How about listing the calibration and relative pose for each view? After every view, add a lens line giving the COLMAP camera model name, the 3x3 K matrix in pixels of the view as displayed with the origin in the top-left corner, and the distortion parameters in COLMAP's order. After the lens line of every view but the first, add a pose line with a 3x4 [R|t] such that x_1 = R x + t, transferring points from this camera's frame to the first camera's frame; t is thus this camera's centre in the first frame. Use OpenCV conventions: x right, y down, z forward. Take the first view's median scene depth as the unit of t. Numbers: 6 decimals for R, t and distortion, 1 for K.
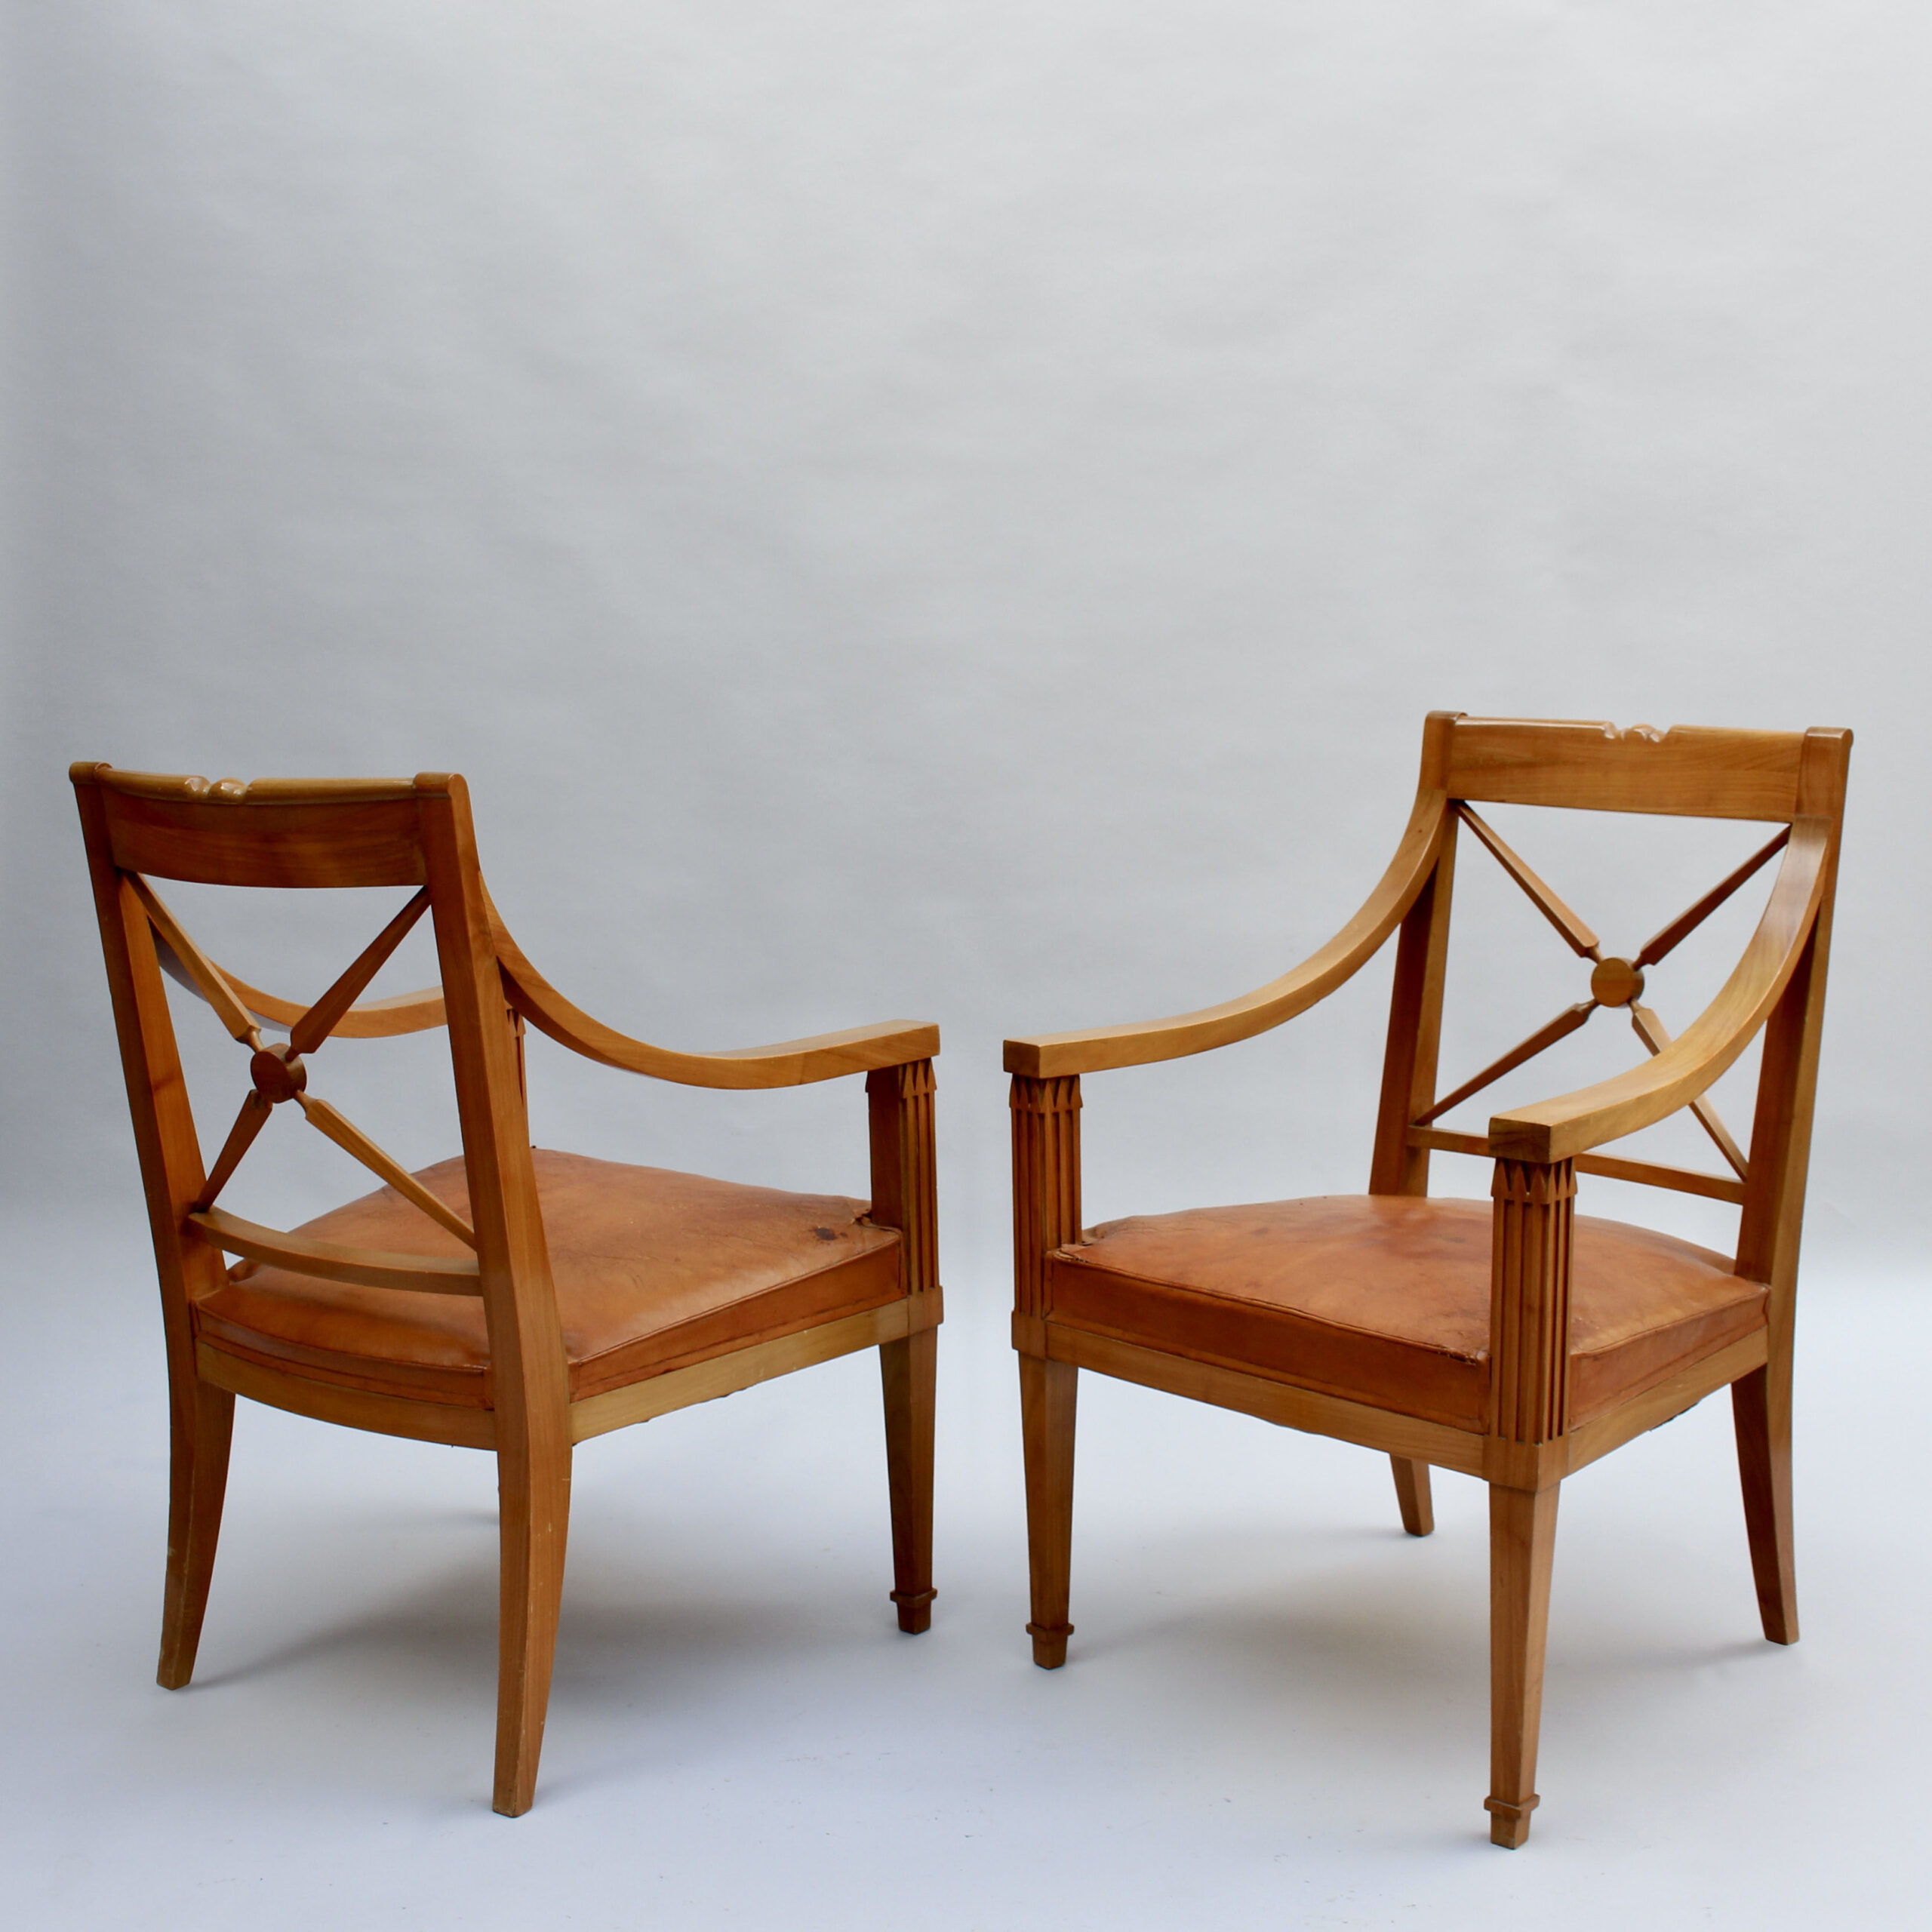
lens RADIAL K [[2717.8, 0, 966.0], [0, 2717.8, 966.0], [0, 0, 1]] dist [-0.133088, -0.031625]
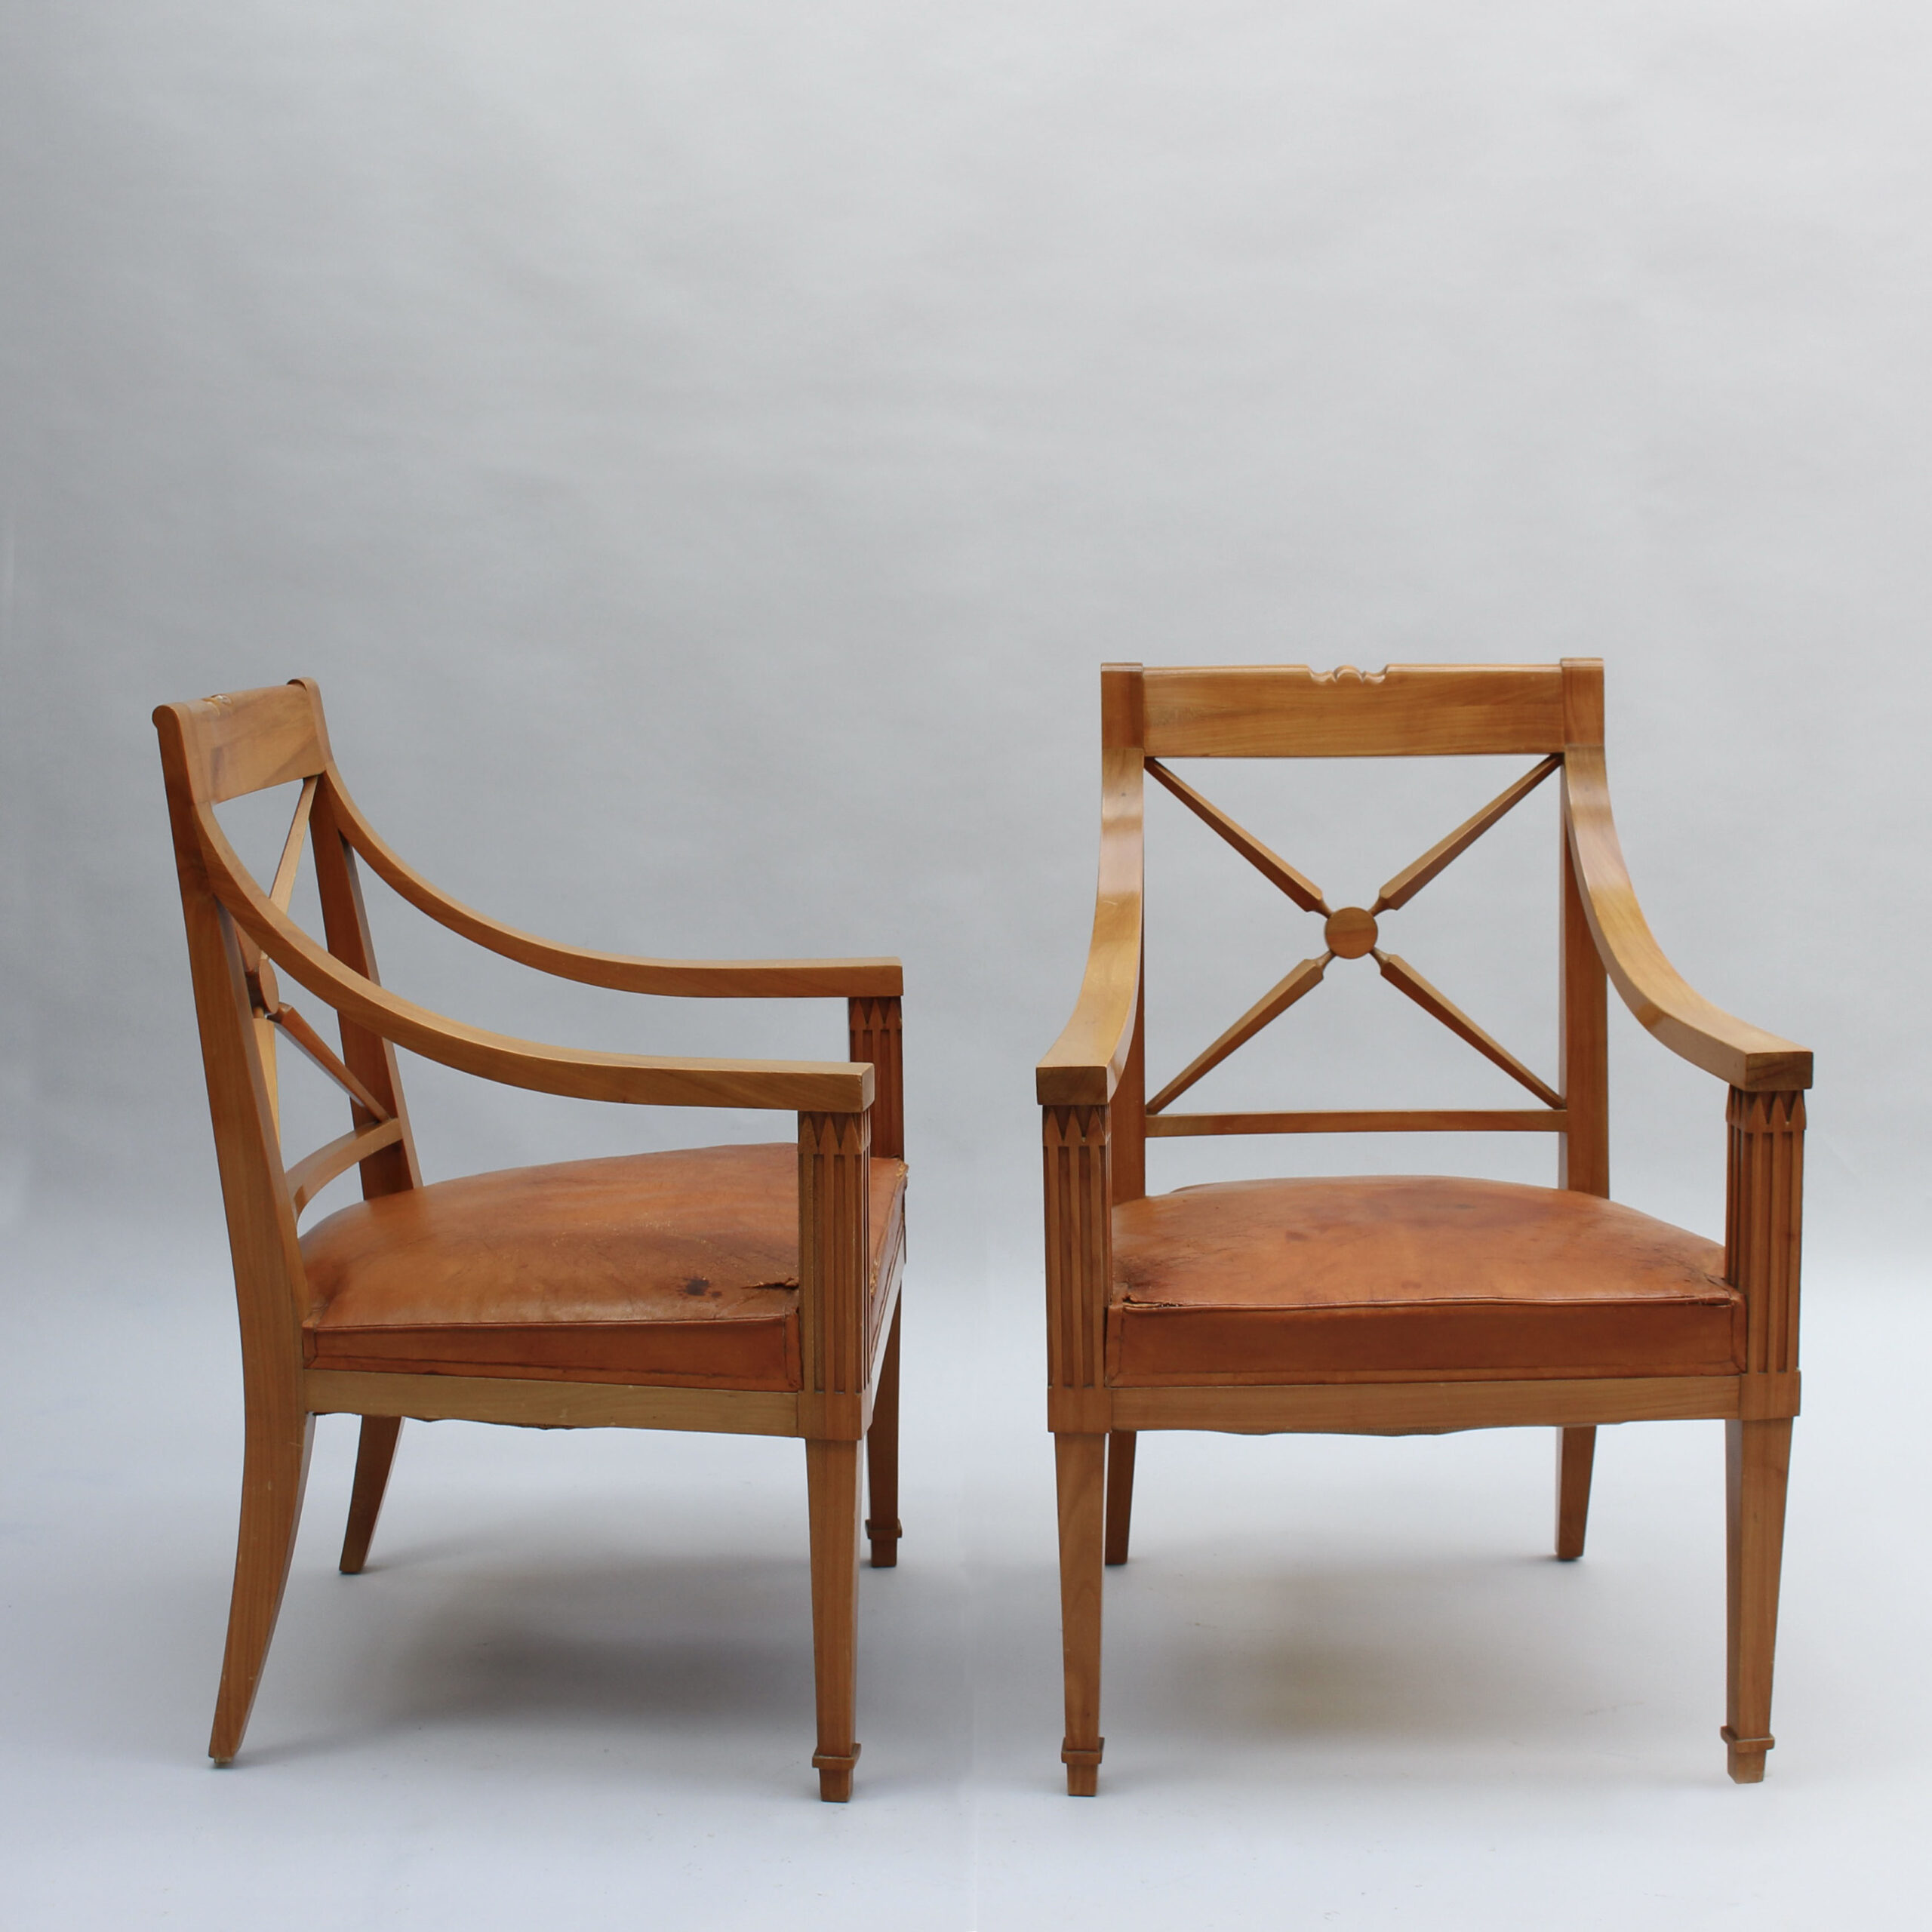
lens RADIAL K [[2929.5, 0, 966.0], [0, 2929.5, 966.0], [0, 0, 1]] dist [-0.149476, 0.093639]
pose [[0.698226, -0.107146, 0.707814, -0.643664], [0.110189, 0.993039, 0.041625, -0.044026], [-0.707346, 0.048930, 0.705172, 0.383956]]
